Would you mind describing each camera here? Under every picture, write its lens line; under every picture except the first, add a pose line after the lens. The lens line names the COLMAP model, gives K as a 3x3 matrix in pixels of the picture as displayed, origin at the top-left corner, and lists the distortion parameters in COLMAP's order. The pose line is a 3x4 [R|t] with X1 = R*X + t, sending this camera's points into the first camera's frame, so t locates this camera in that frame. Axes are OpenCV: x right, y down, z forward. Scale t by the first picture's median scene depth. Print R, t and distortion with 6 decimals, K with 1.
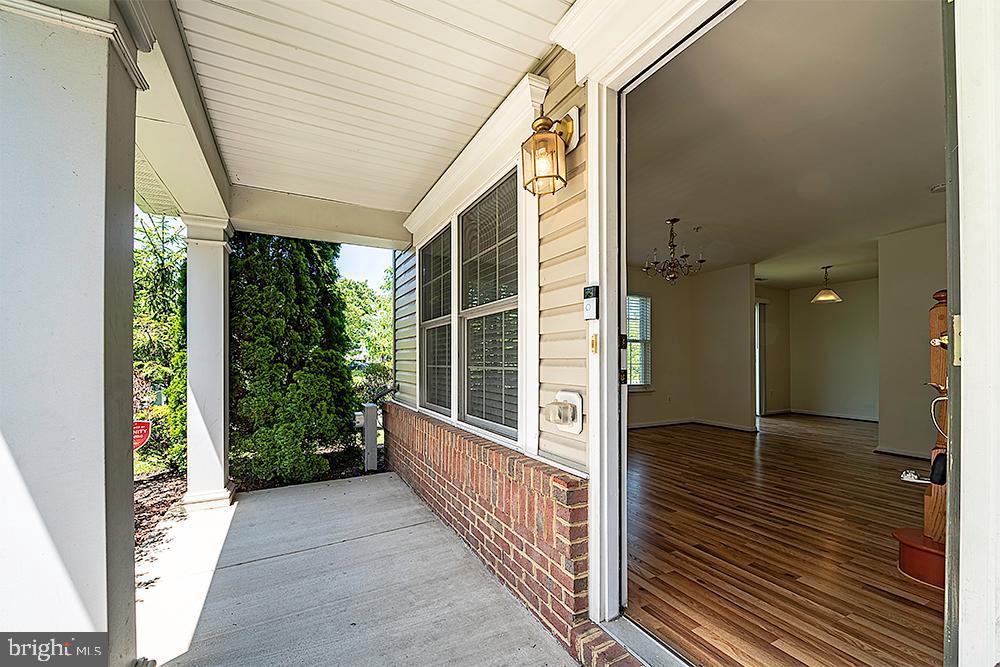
lens RADIAL K [[388.1, 0, 494.8], [0, 388.1, 351.3], [0, 0, 1]] dist [-0.013179, -0.000226]
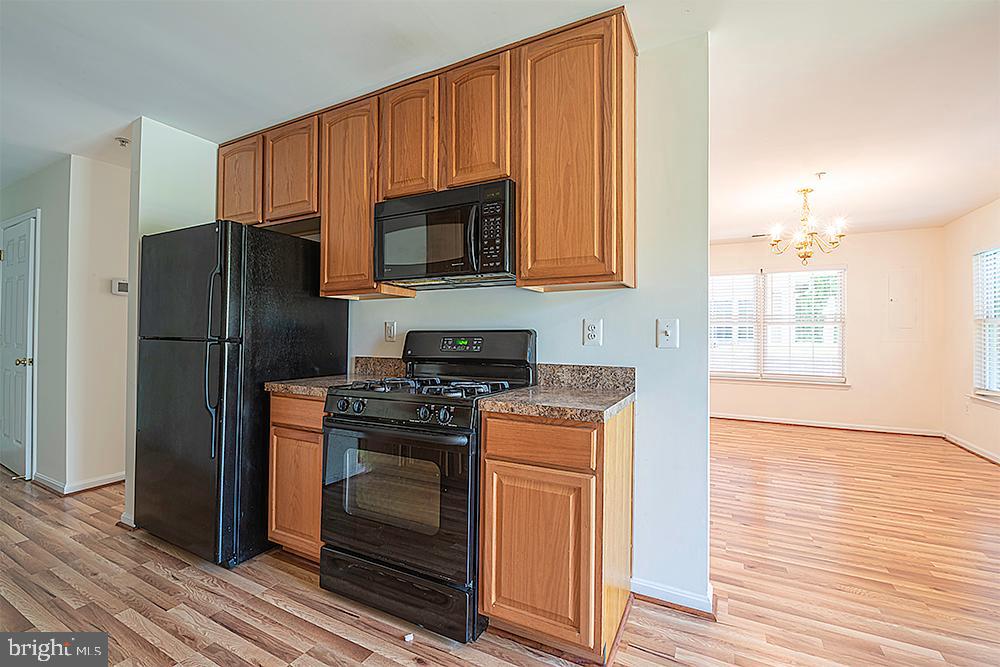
lens RADIAL K [[455.4, 0, 502.5], [0, 455.4, 328.1], [0, 0, 1]] dist [0.000793, -0.009405]
pose [[-0.780034, -0.021818, -0.625356, 1.057480], [-0.003617, 0.999532, -0.030361, 0.003562], [0.625726, -0.021421, -0.779748, 0.890249]]
